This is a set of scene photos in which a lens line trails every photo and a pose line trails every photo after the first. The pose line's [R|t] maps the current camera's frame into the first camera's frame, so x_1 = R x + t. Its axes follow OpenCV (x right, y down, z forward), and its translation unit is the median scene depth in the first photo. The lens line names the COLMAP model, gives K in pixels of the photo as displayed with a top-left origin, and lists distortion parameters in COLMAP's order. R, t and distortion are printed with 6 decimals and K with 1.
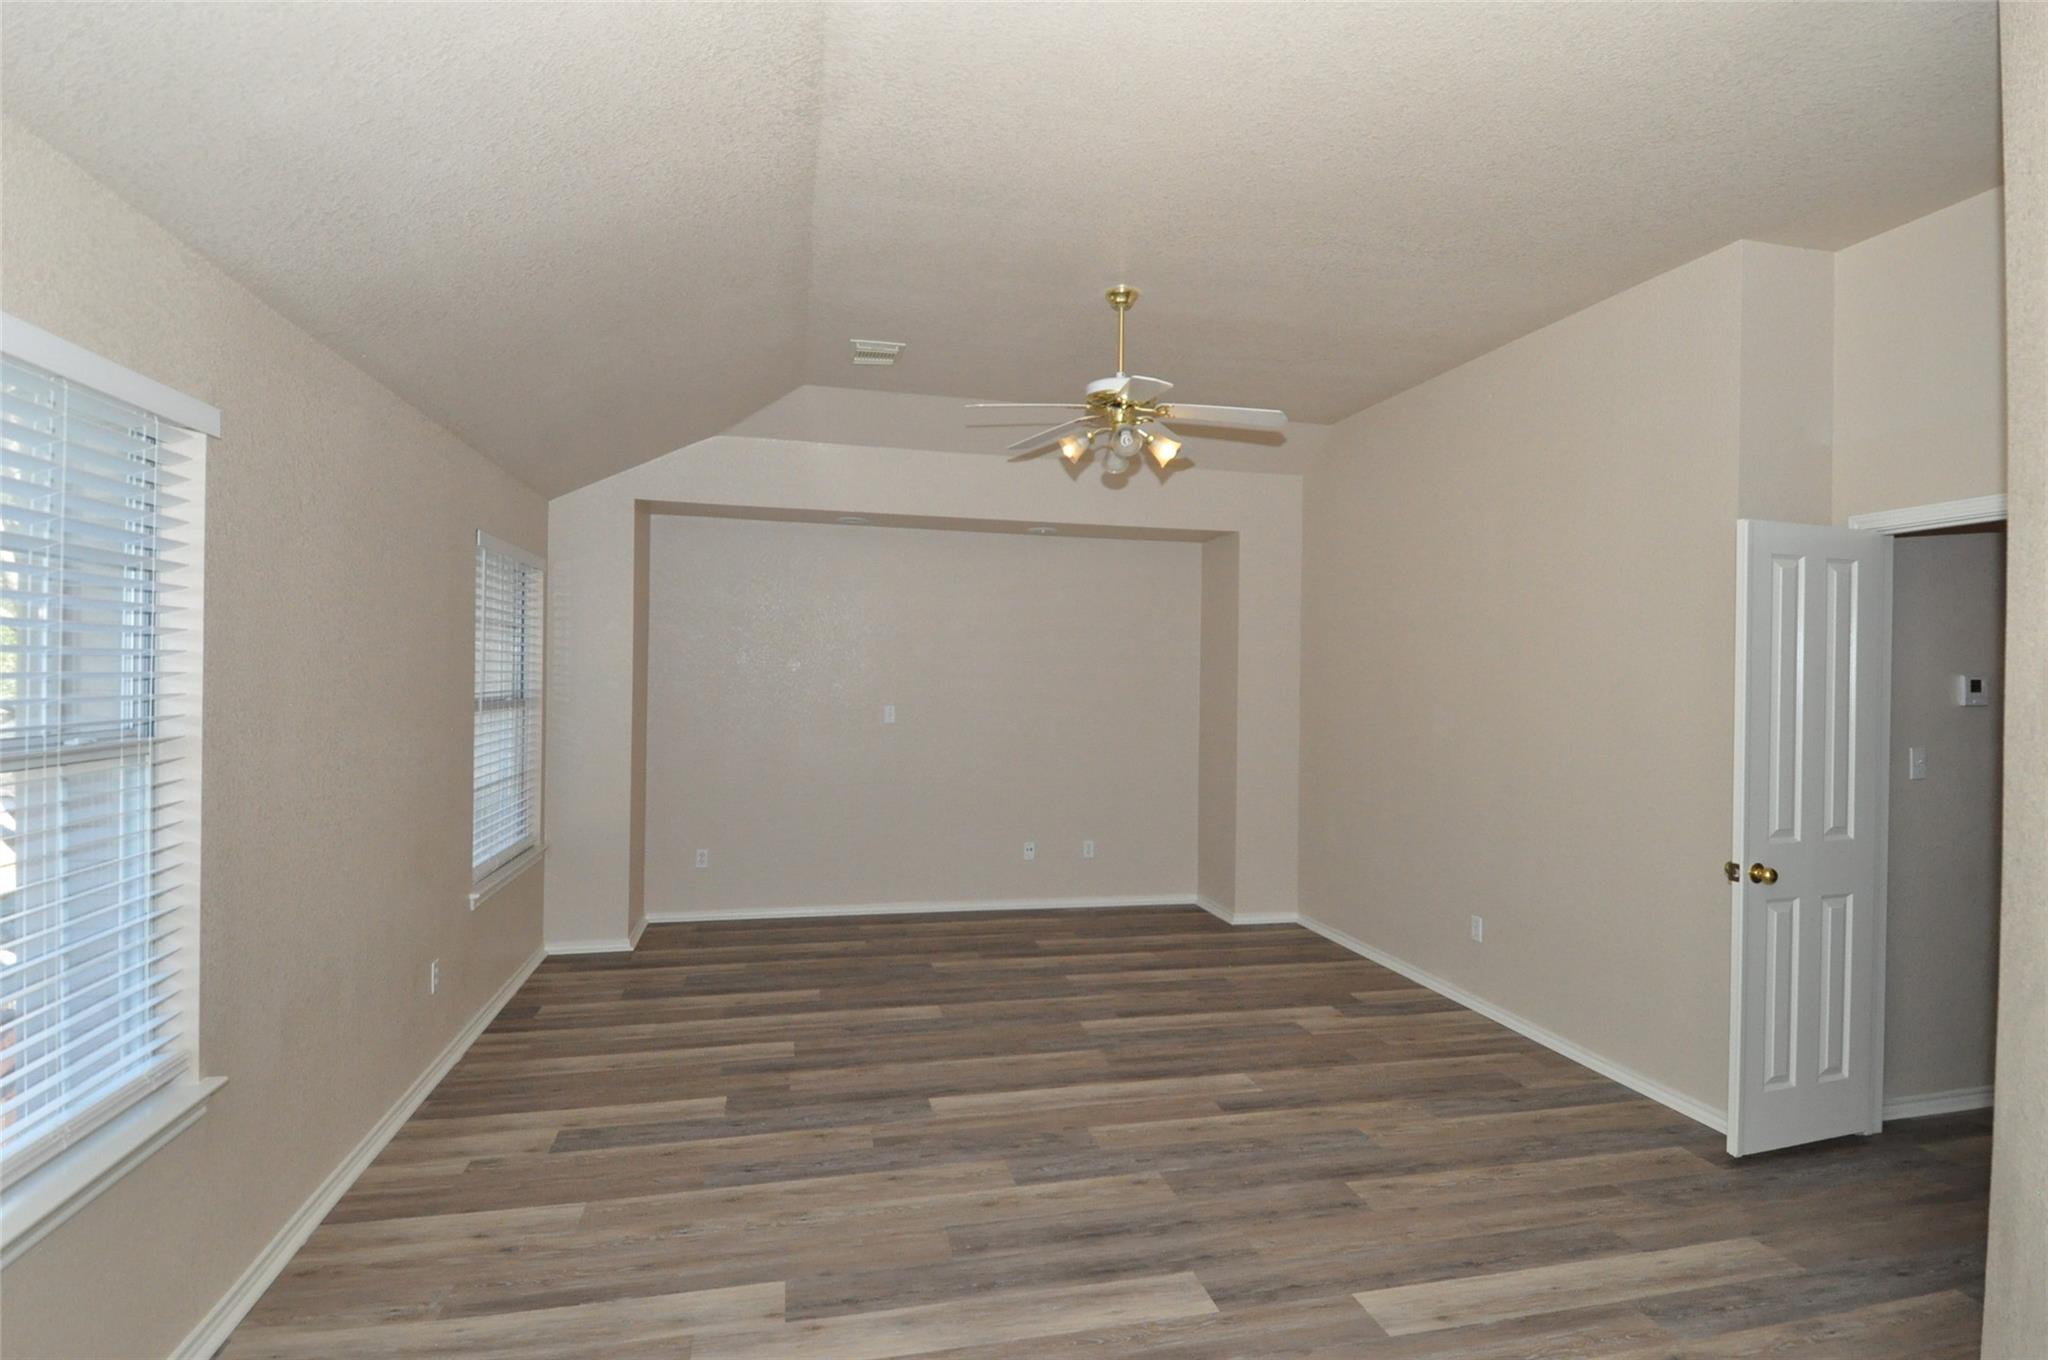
lens RADIAL K [[1065.2, 0, 1053.0], [0, 1065.2, 675.6], [0, 0, 1]] dist [0.052553, -0.052015]
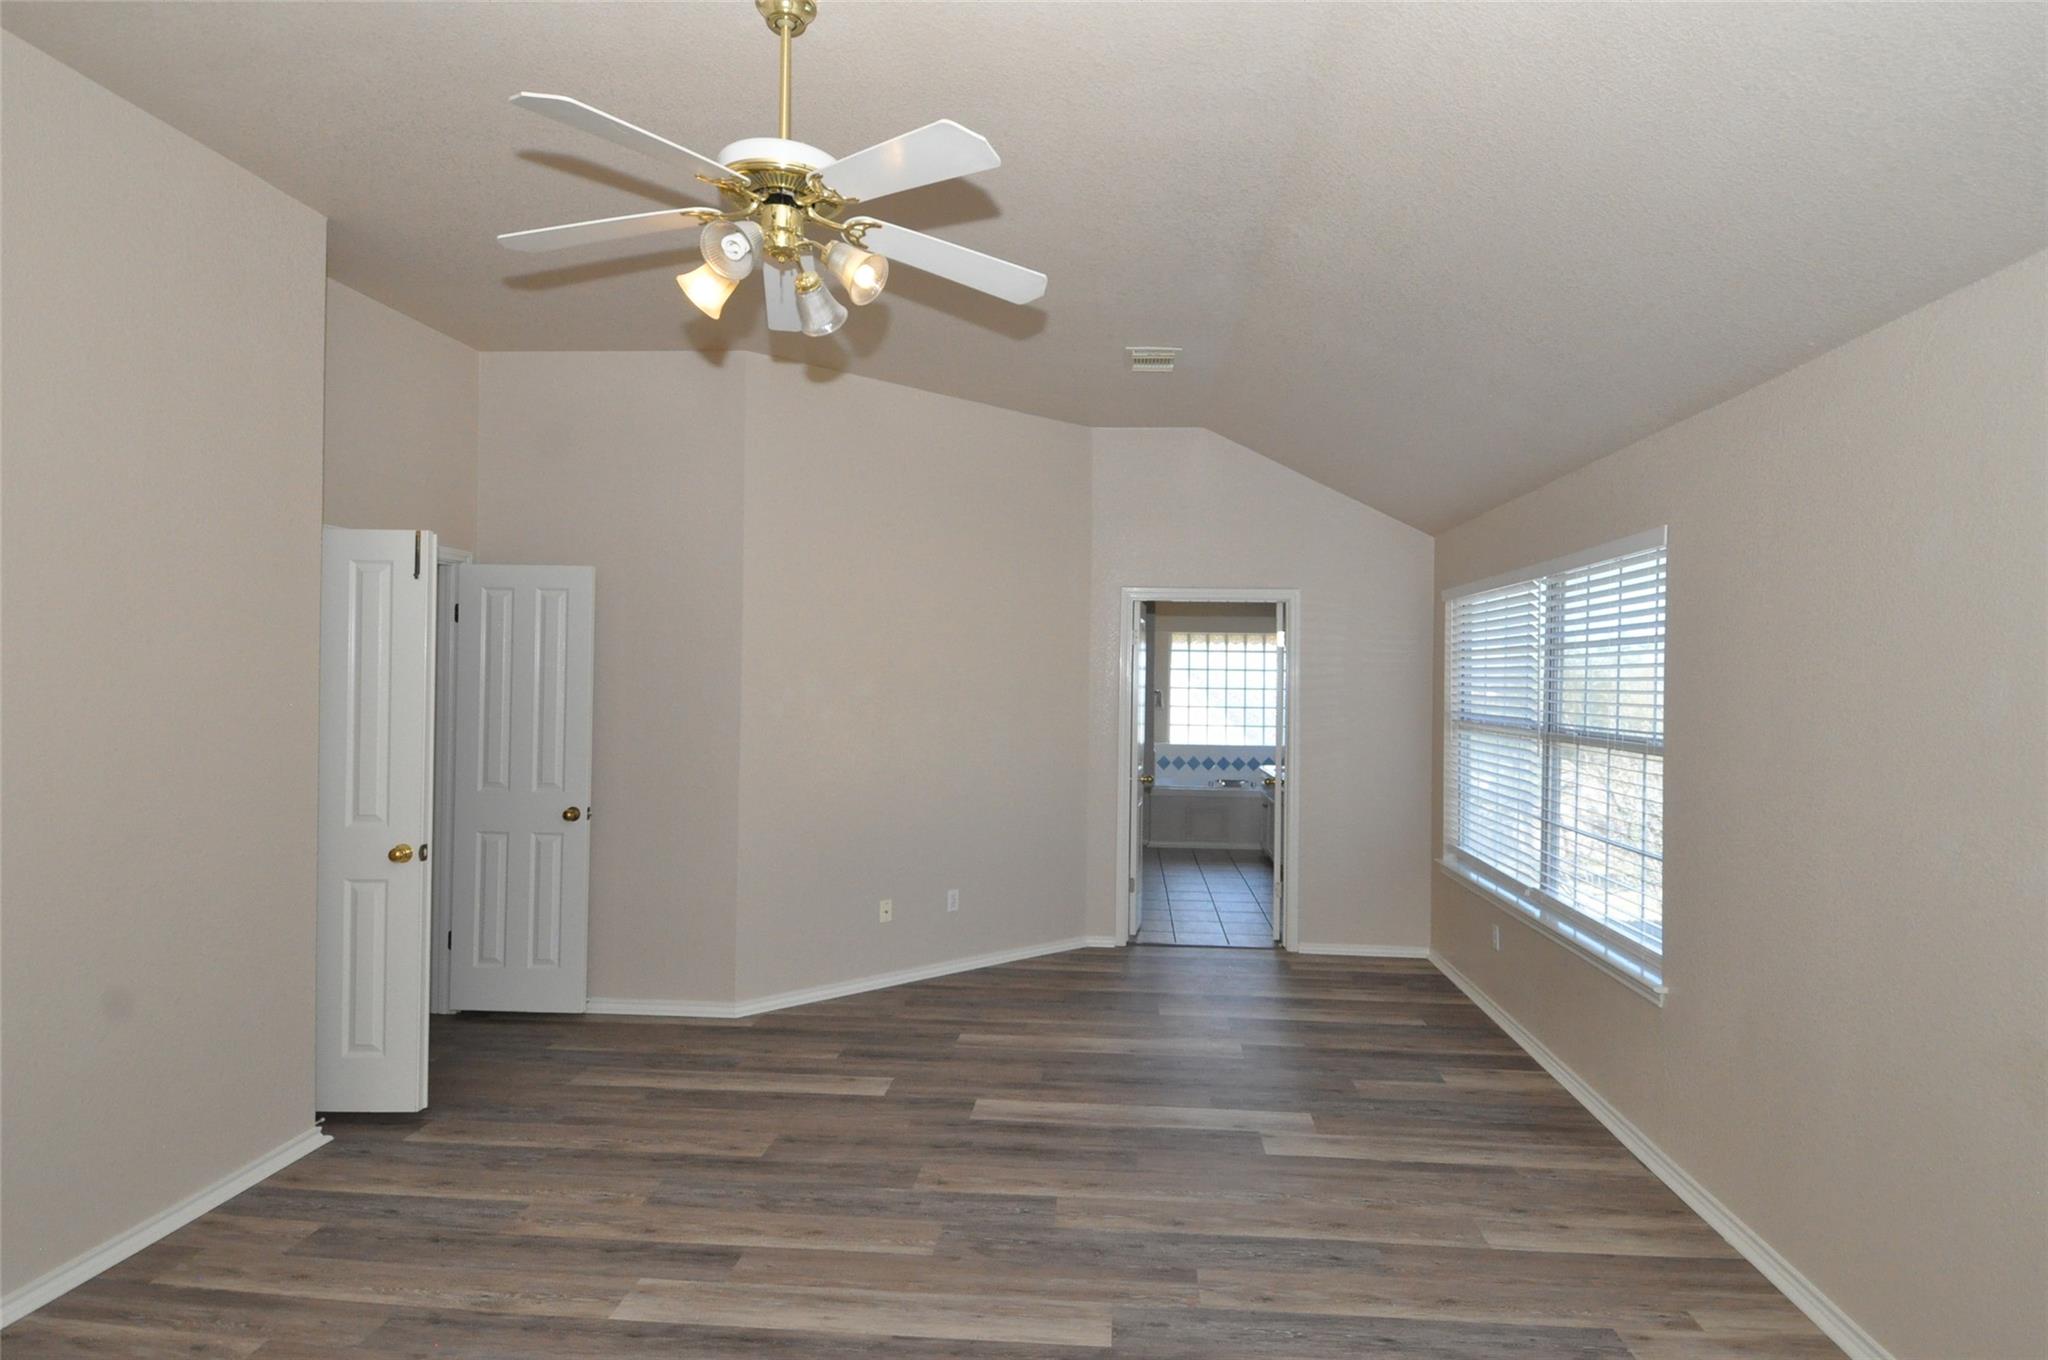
lens RADIAL K [[1065.2, 0, 1053.0], [0, 1065.2, 675.6], [0, 0, 1]] dist [0.052553, -0.052015]
pose [[-0.950740, -0.027126, 0.308799, -0.319470], [-0.028641, 0.999590, -0.000374, -0.015740], [-0.308662, -0.009200, -0.951127, 1.911062]]
